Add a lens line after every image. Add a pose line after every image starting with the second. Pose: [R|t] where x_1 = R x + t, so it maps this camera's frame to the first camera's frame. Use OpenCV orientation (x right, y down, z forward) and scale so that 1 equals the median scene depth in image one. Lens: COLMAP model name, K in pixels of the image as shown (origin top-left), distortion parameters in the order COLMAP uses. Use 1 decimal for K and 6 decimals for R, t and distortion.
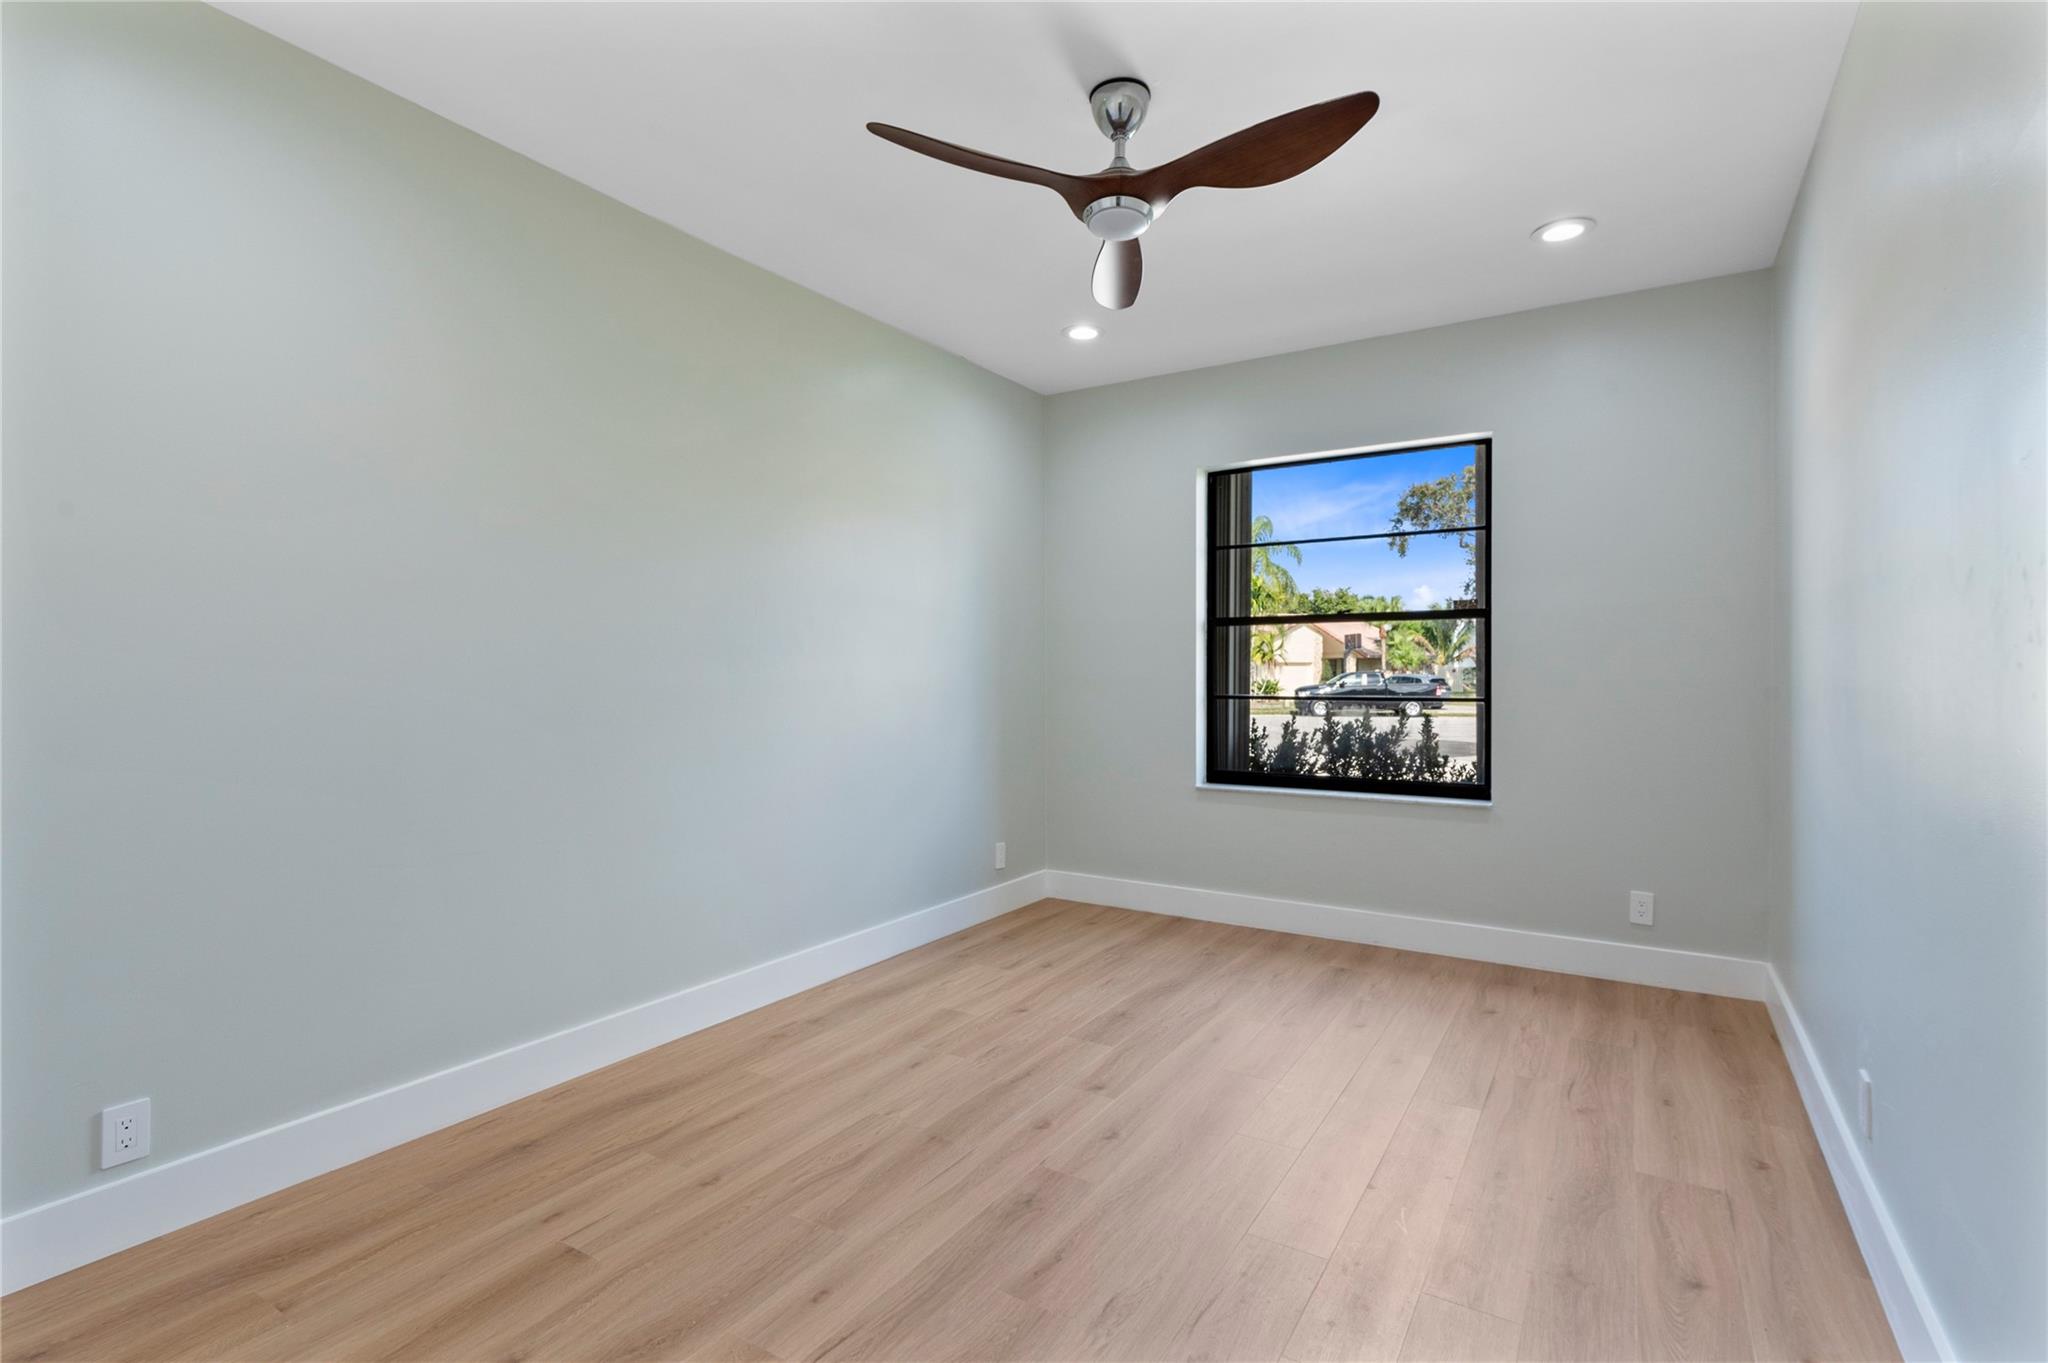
lens RADIAL K [[981.6, 0, 1025.4], [0, 981.6, 670.6], [0, 0, 1]] dist [0.001056, 0.000015]
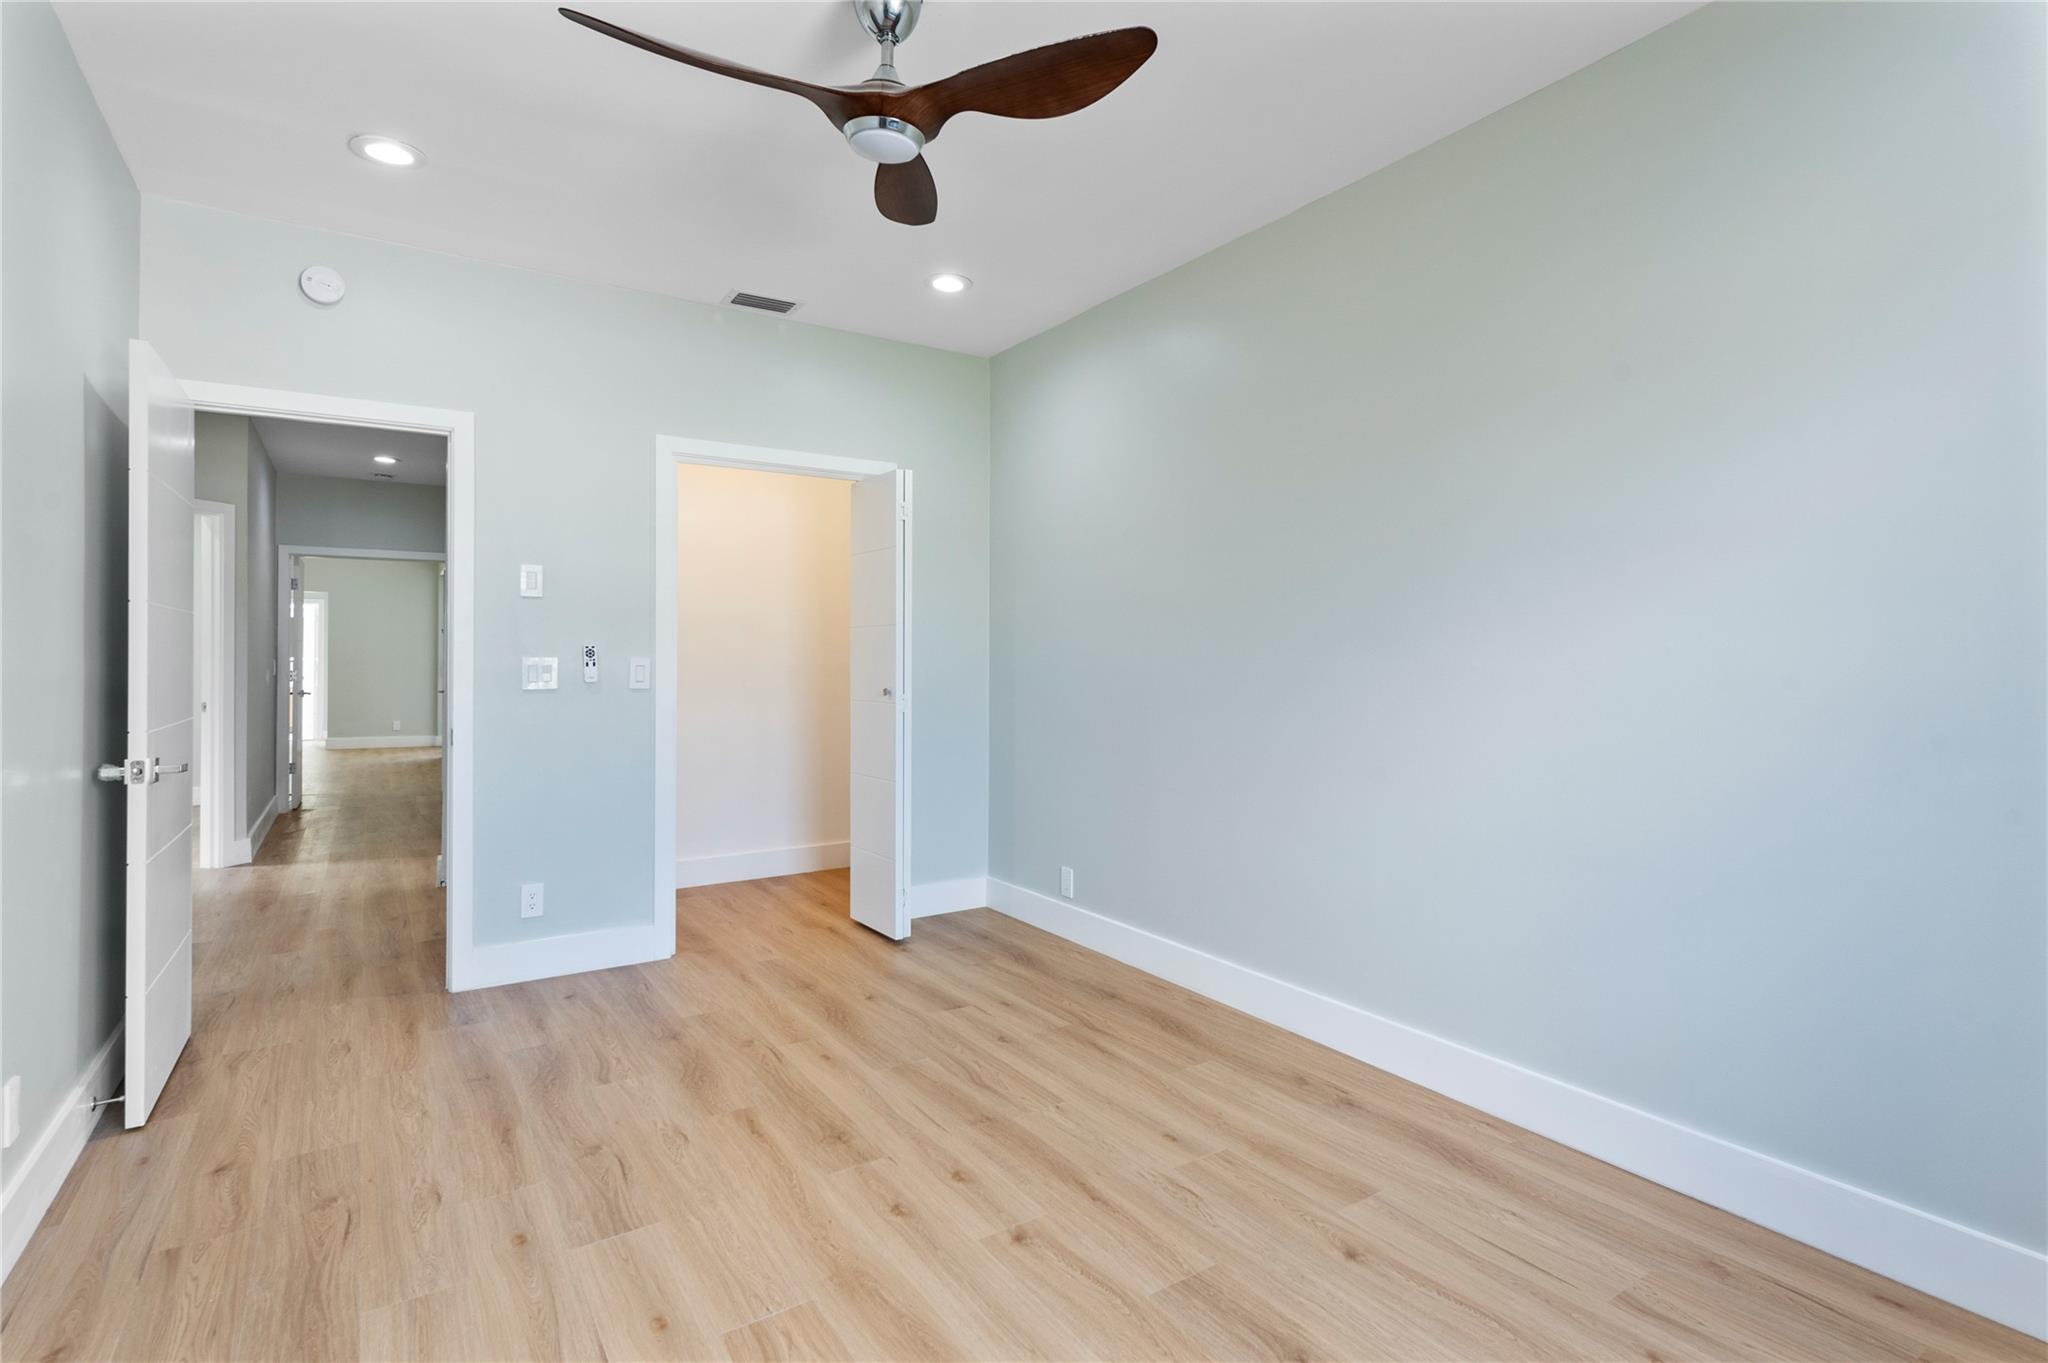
lens RADIAL K [[981.6, 0, 1025.4], [0, 981.6, 670.6], [0, 0, 1]] dist [0.001056, 0.000015]
pose [[-0.416772, 0.009070, -0.908966, 0.752944], [-0.002064, 0.999938, 0.010924, 0.004204], [0.909009, 0.006429, -0.416727, 1.360869]]
